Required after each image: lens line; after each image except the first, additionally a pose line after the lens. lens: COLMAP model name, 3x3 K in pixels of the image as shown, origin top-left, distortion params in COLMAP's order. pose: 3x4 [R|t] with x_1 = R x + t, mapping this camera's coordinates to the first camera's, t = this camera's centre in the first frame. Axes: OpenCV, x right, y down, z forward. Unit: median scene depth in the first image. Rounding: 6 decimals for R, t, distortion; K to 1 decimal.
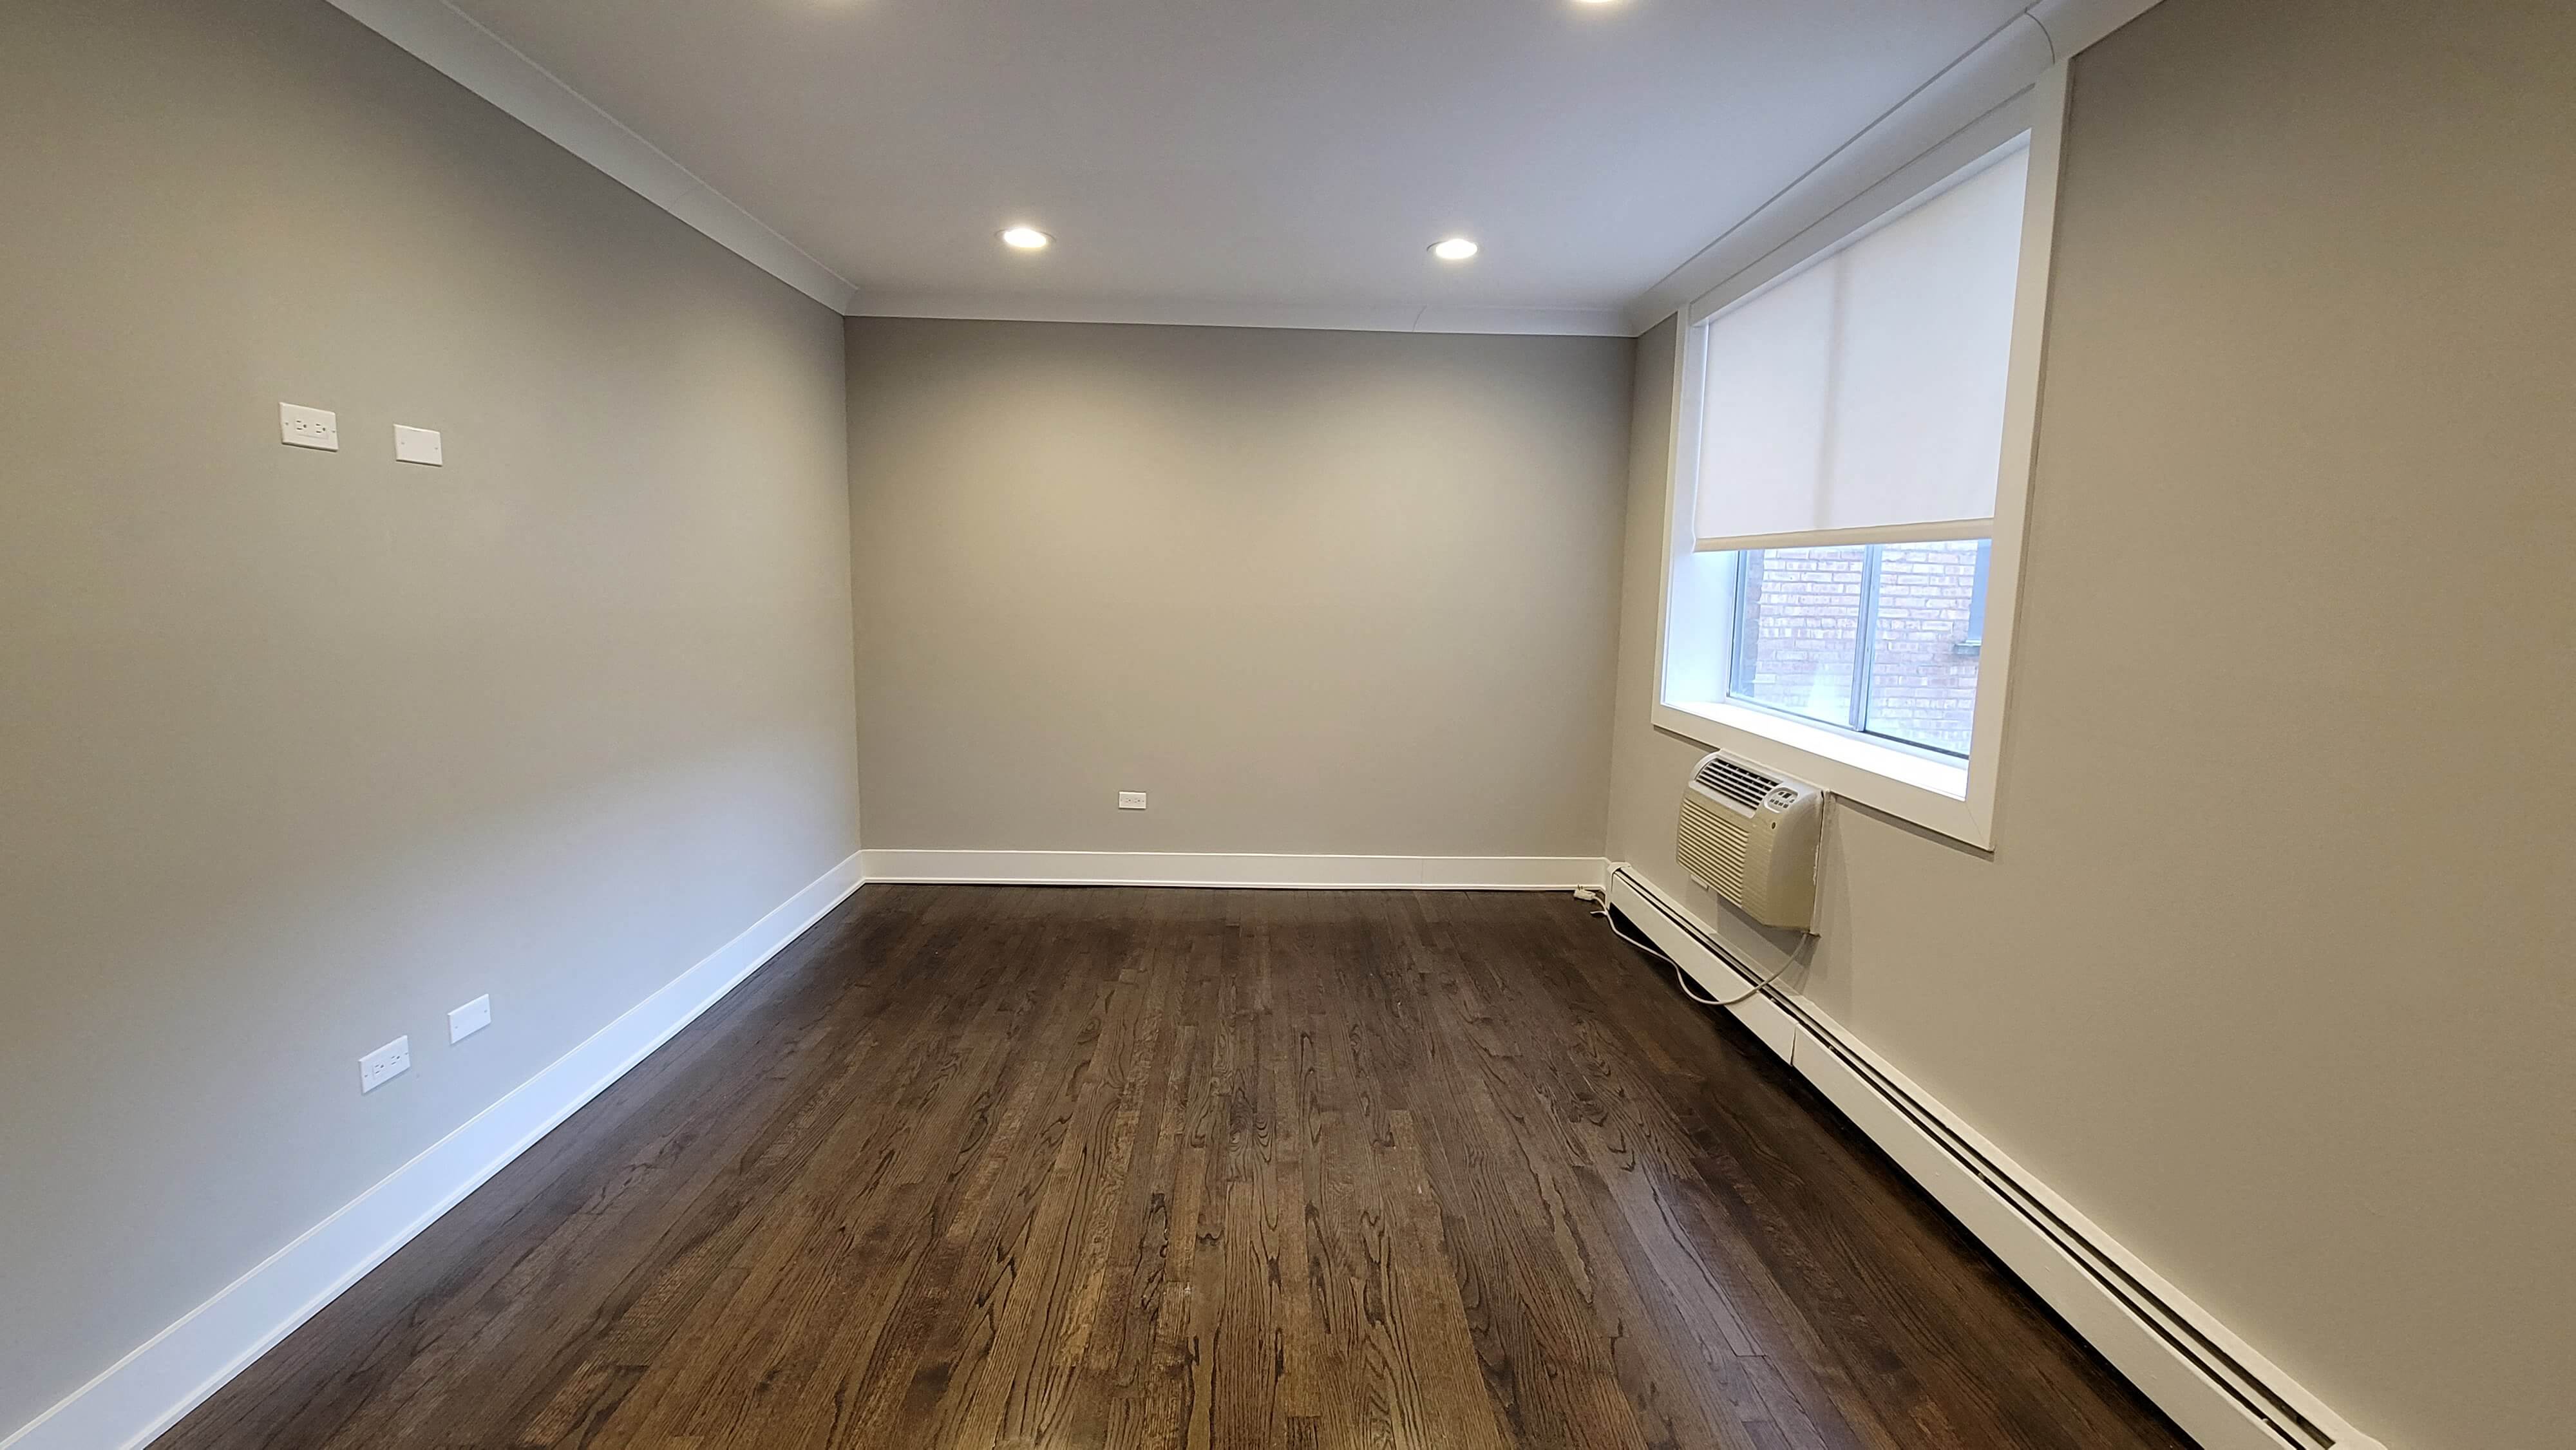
lens RADIAL K [[1056.5, 0, 1282.7], [0, 1056.5, 718.2], [0, 0, 1]] dist [-0.006607, 0.000390]
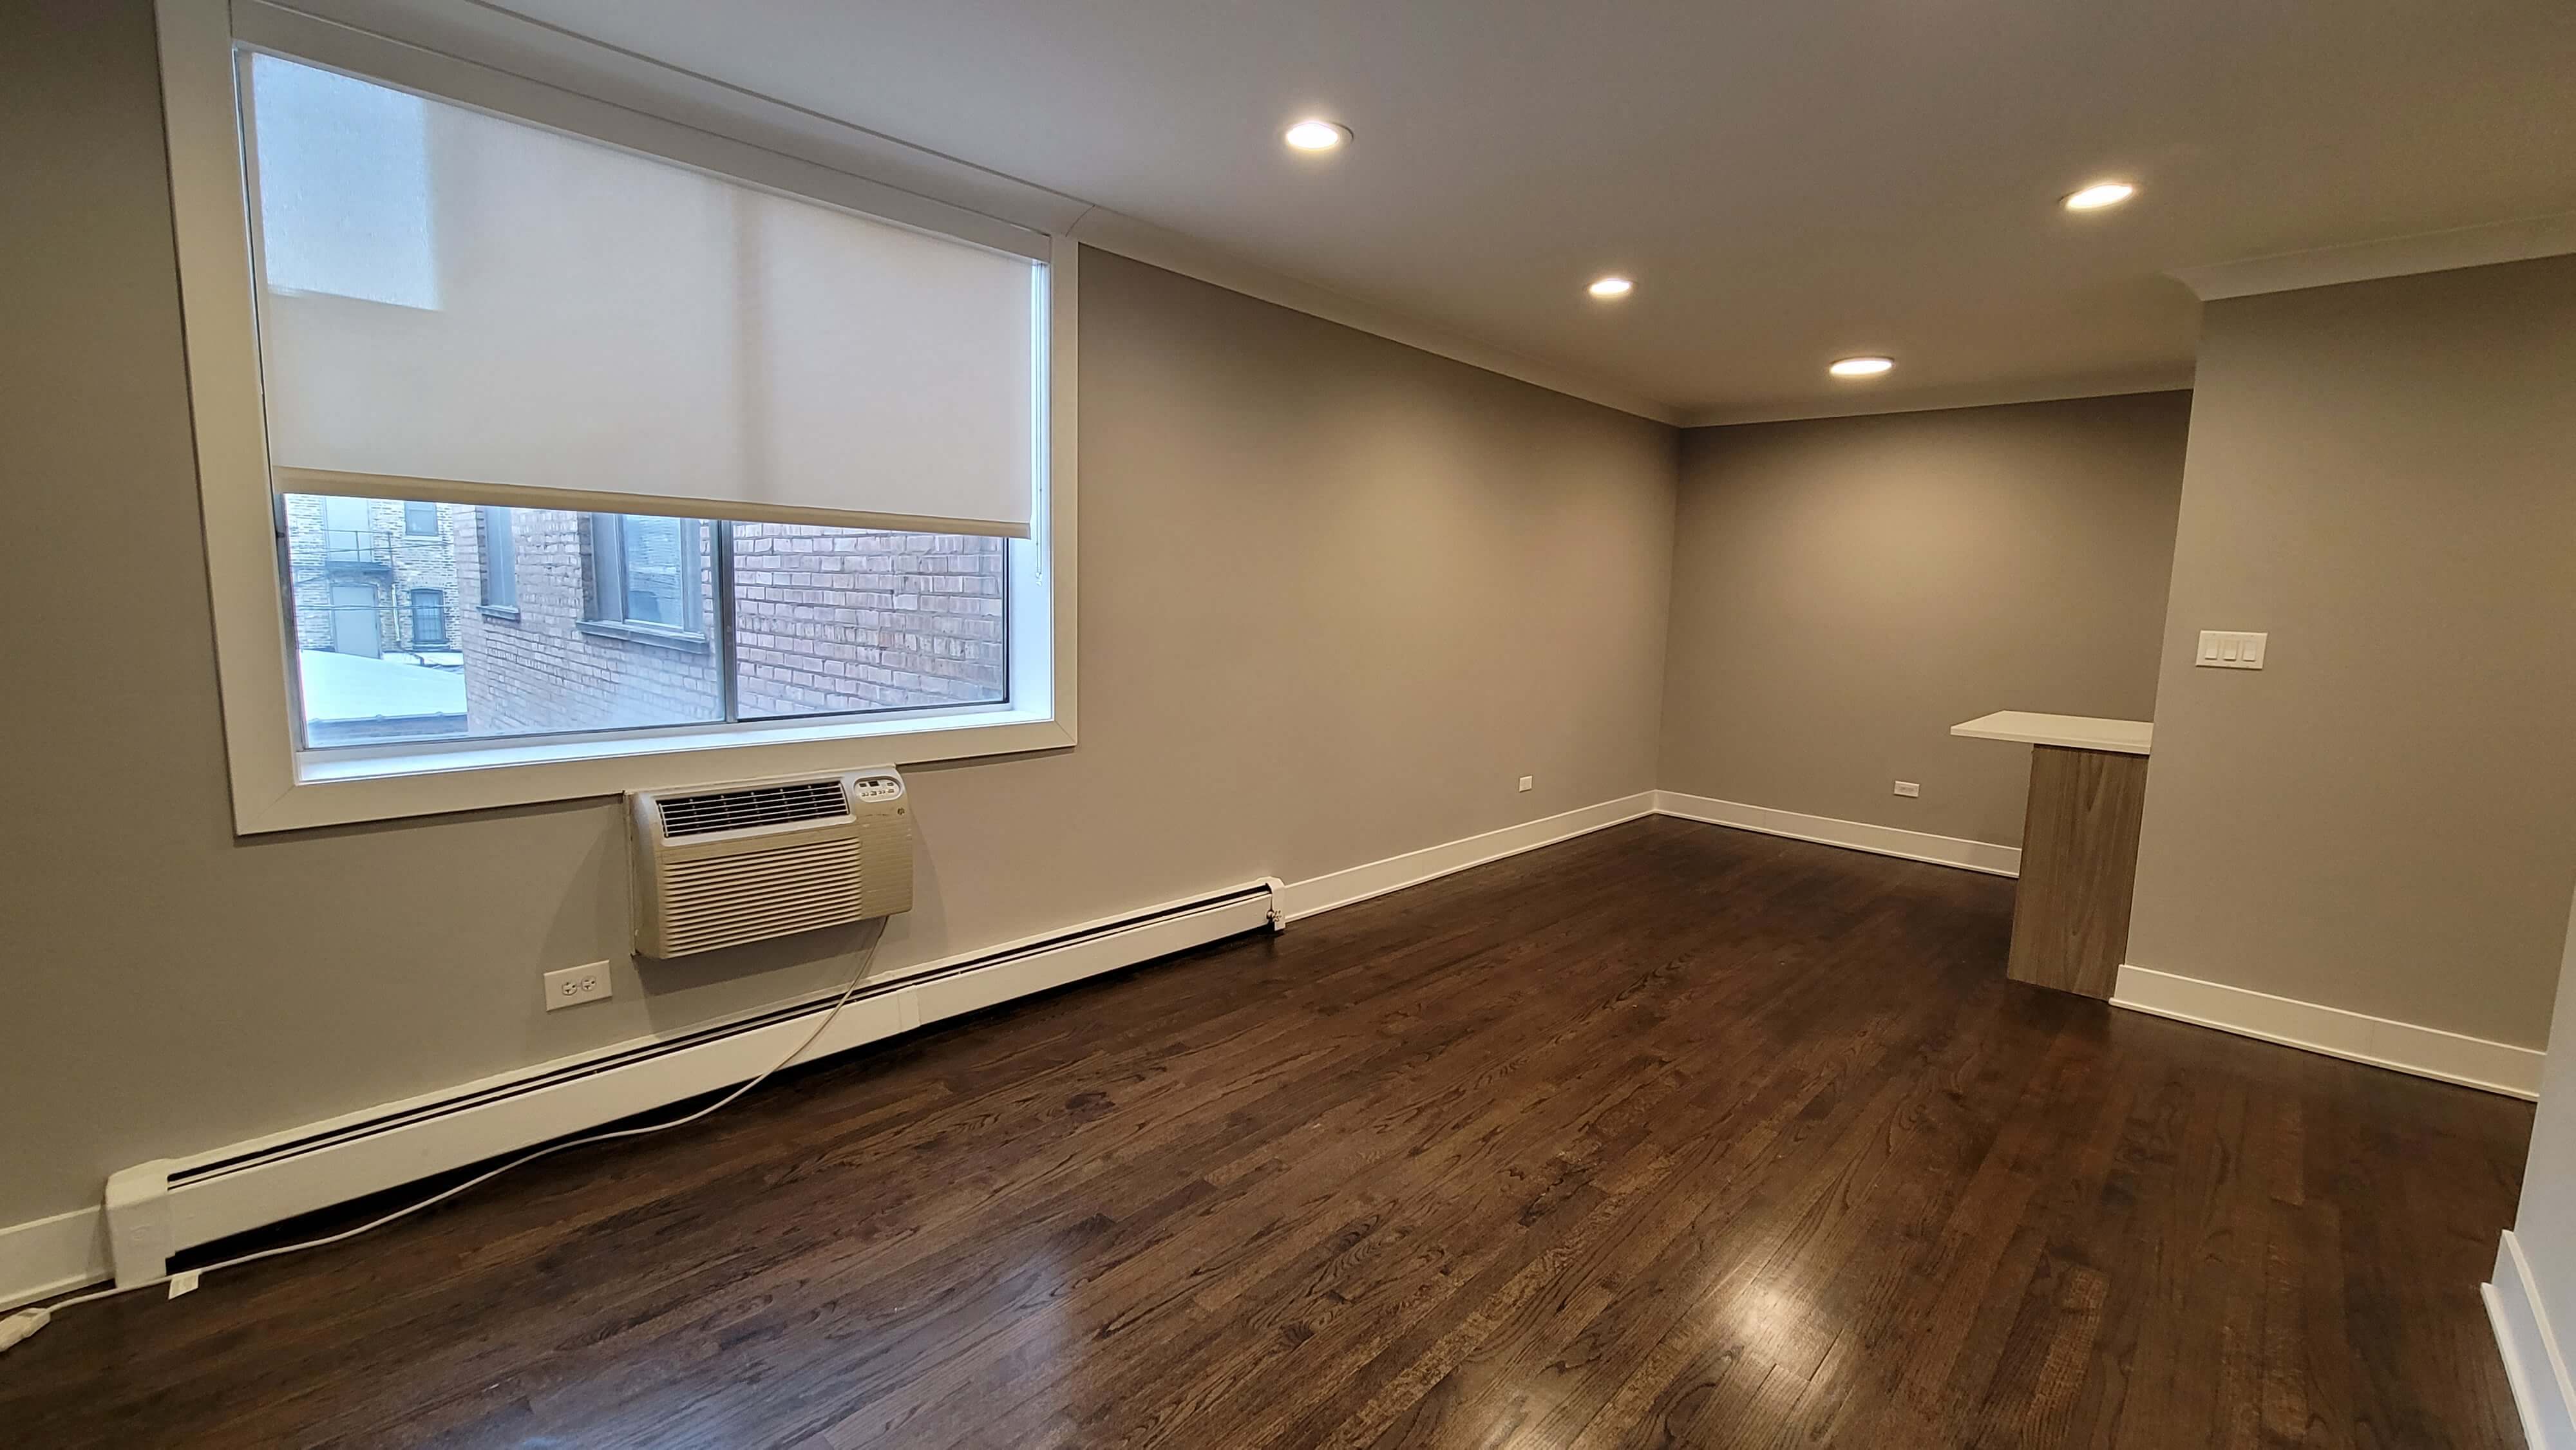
lens RADIAL K [[1056.5, 0, 1282.7], [0, 1056.5, 718.2], [0, 0, 1]] dist [-0.006607, 0.000390]
pose [[-0.703163, -0.124424, 0.700057, -0.591342], [0.055100, 0.972074, 0.228115, -0.237877], [-0.708890, 0.198975, -0.676671, 1.744562]]
